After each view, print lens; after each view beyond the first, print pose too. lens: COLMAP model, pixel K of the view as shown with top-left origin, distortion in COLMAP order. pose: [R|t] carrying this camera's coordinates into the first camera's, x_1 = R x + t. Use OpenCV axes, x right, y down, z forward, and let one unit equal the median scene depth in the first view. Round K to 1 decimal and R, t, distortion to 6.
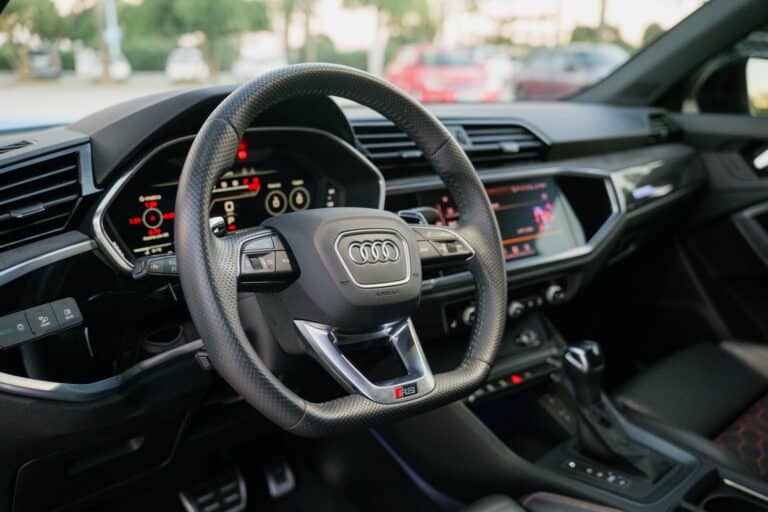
lens RADIAL K [[697.7, 0, 384.0], [0, 697.7, 256.0], [0, 0, 1]] dist [0.009305, -0.014508]
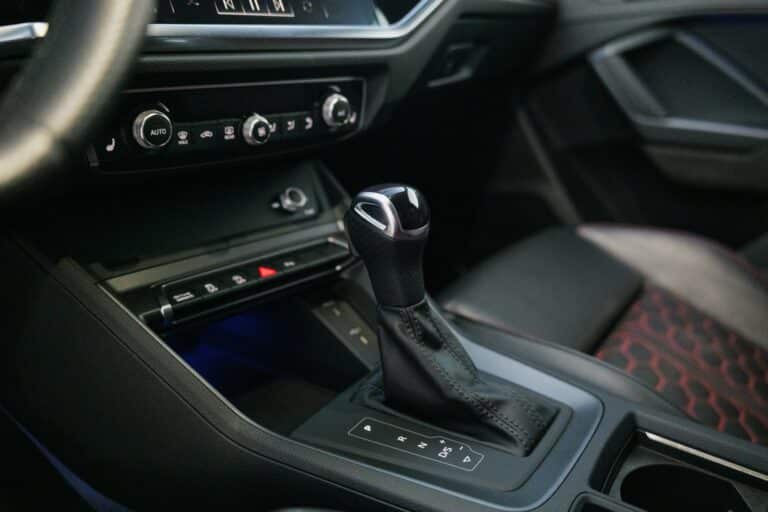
lens RADIAL K [[697.7, 0, 384.0], [0, 697.7, 256.0], [0, 0, 1]] dist [0.009305, -0.014508]
pose [[0.965916, -0.026966, 0.257449, 0.144881], [0.006328, 0.996722, 0.080656, 0.127341], [-0.258780, -0.076277, 0.962920, 0.491642]]
